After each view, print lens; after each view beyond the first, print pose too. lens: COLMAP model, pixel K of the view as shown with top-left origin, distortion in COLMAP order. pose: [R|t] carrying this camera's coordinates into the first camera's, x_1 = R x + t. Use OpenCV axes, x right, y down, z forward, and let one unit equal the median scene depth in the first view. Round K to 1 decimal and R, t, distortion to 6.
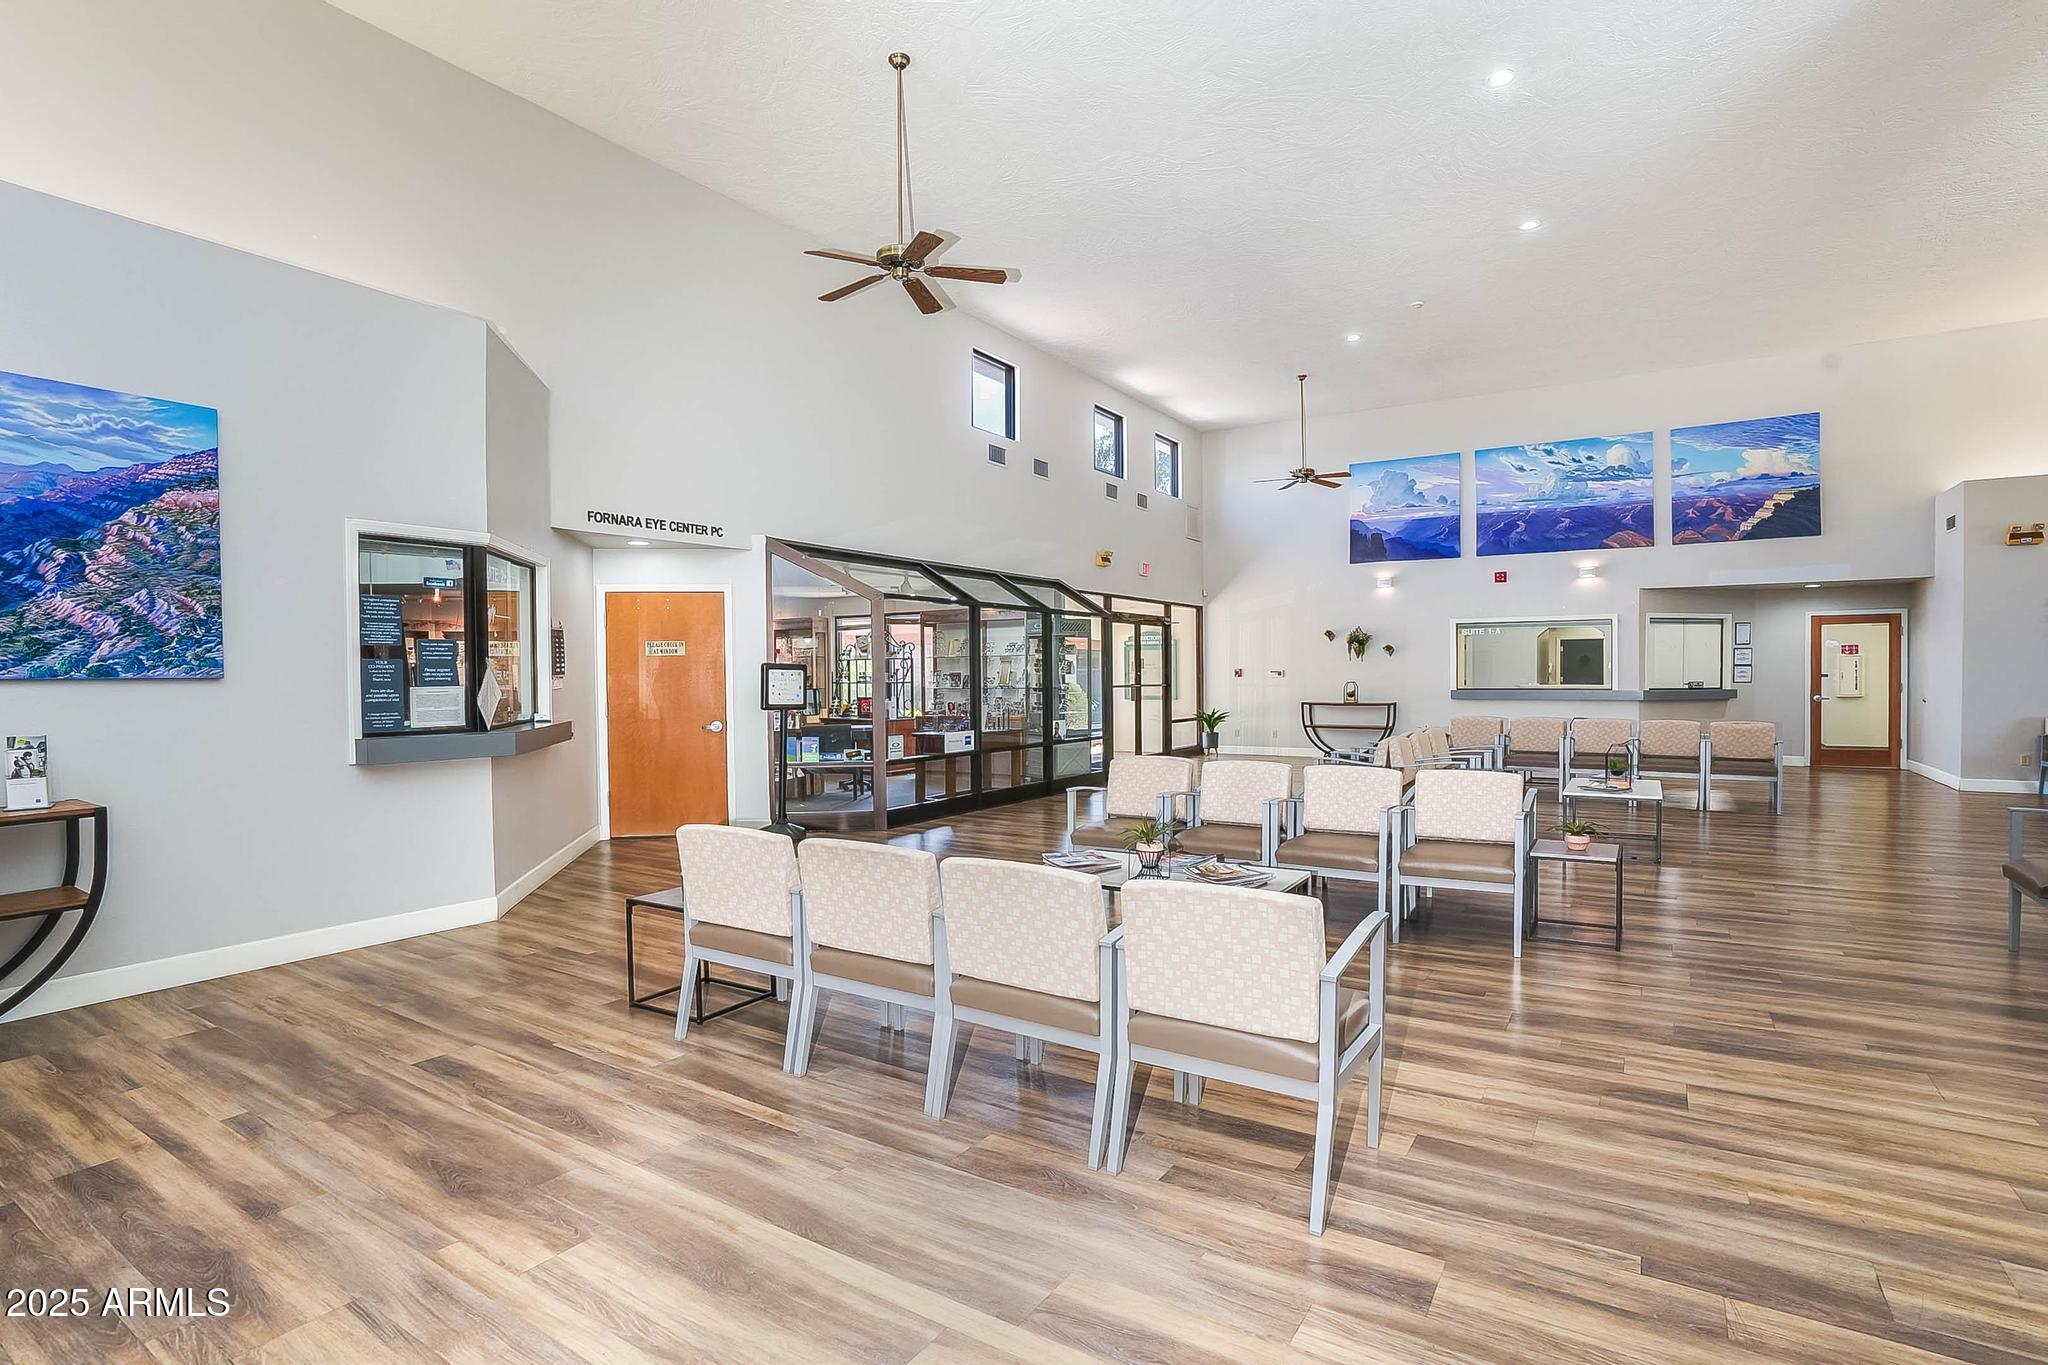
lens RADIAL K [[966.3, 0, 1030.0], [0, 966.3, 682.6], [0, 0, 1]] dist [-0.038178, 0.003414]
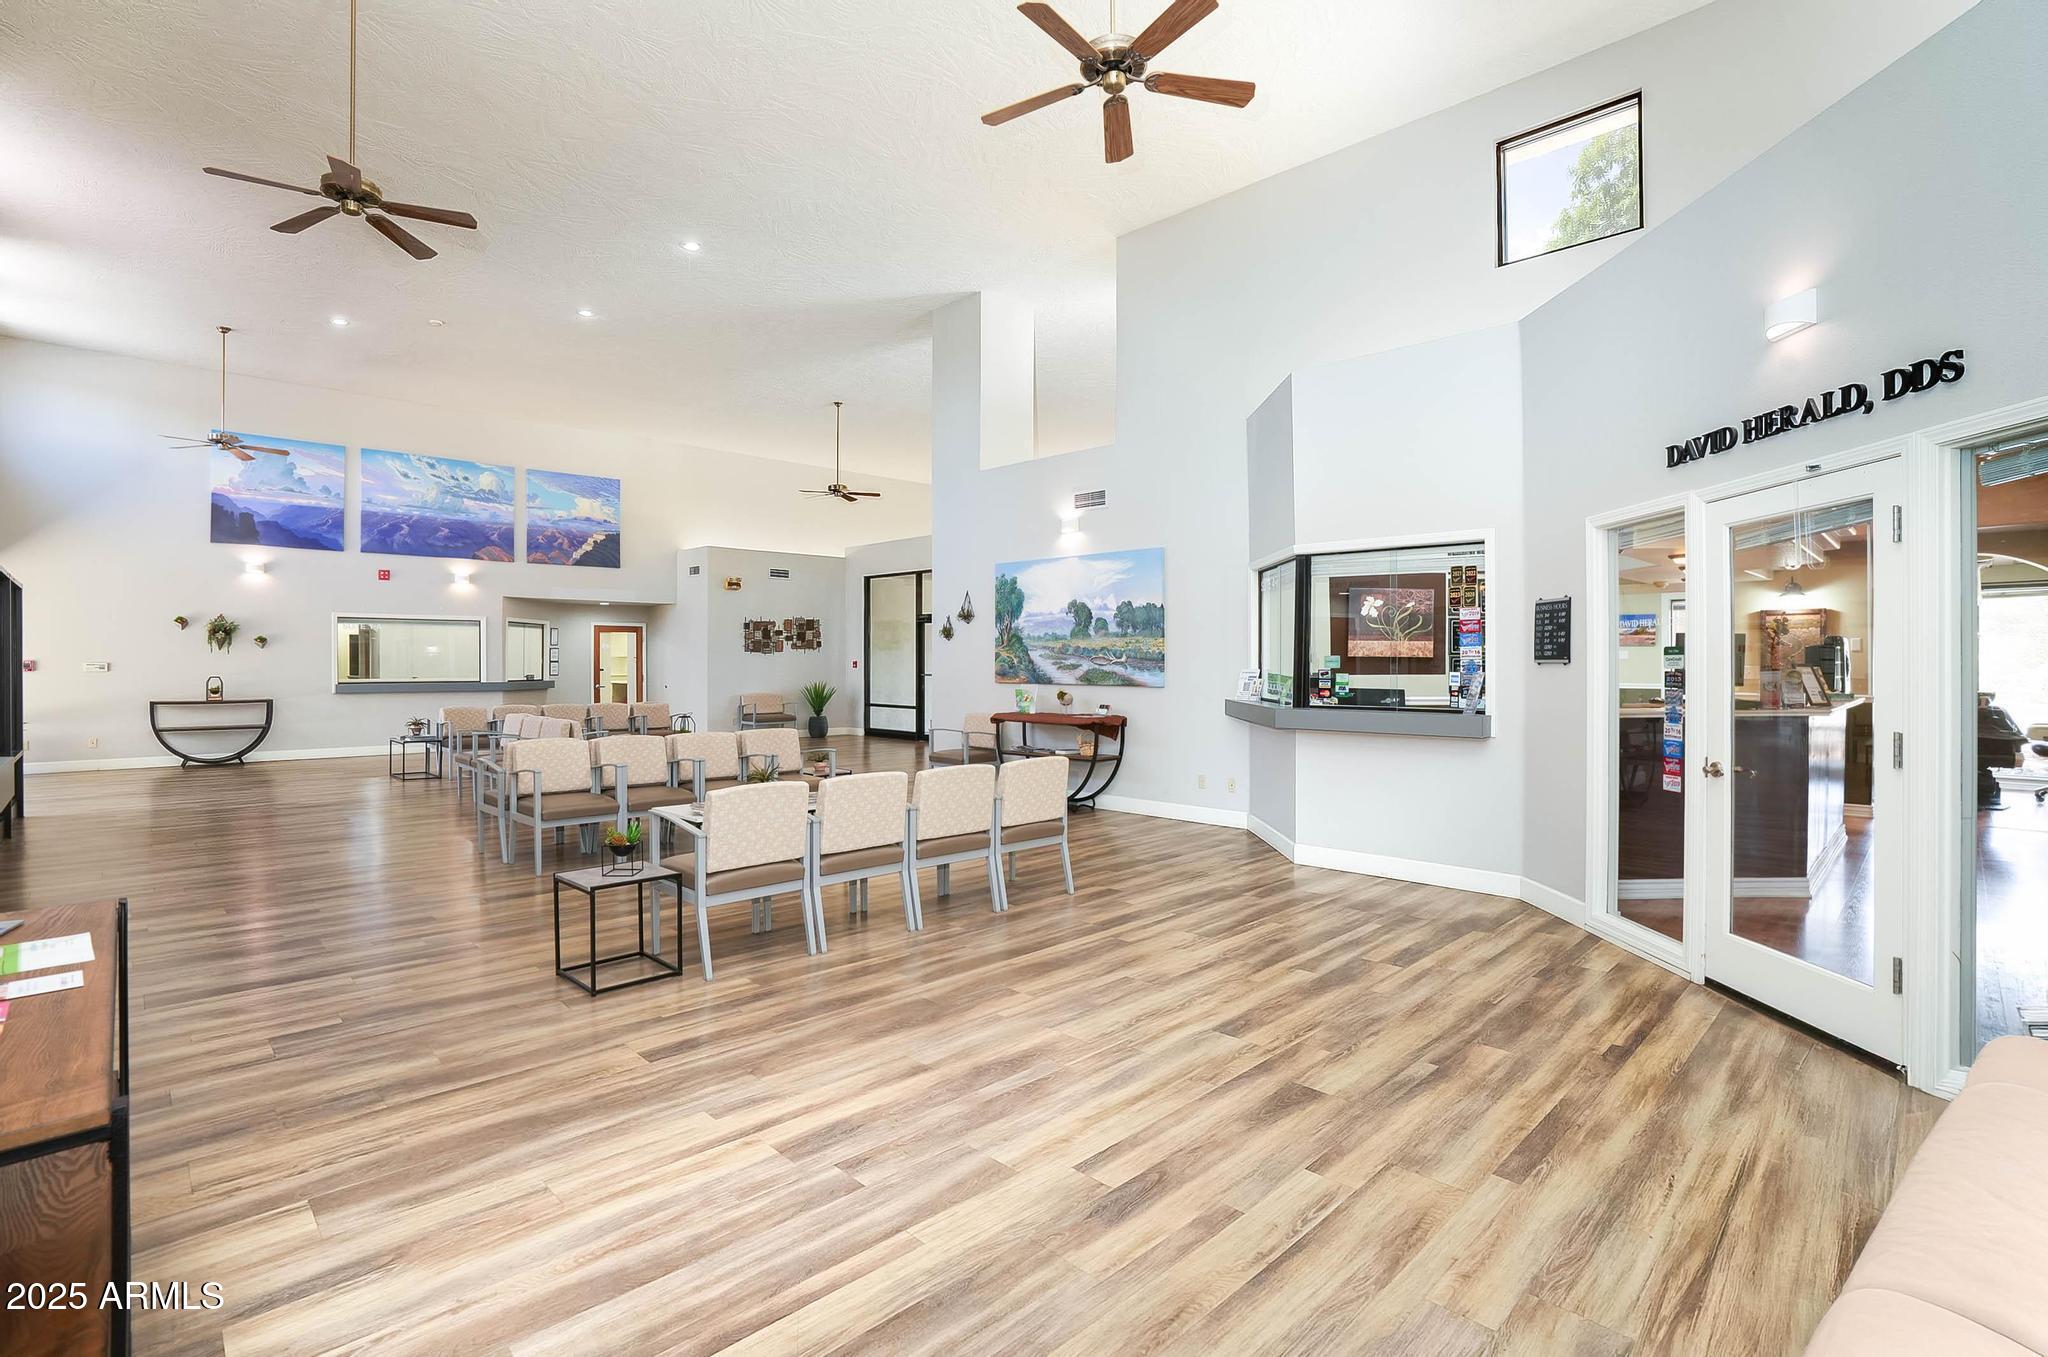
lens RADIAL K [[948.7, 0, 1025.2], [0, 948.7, 670.1], [0, 0, 1]] dist [-0.030074, -0.000569]
pose [[0.234371, -0.000538, 0.972147, -0.353171], [0.007615, 0.999970, -0.001282, -0.000241], [-0.972117, 0.007703, 0.234368, 0.089920]]
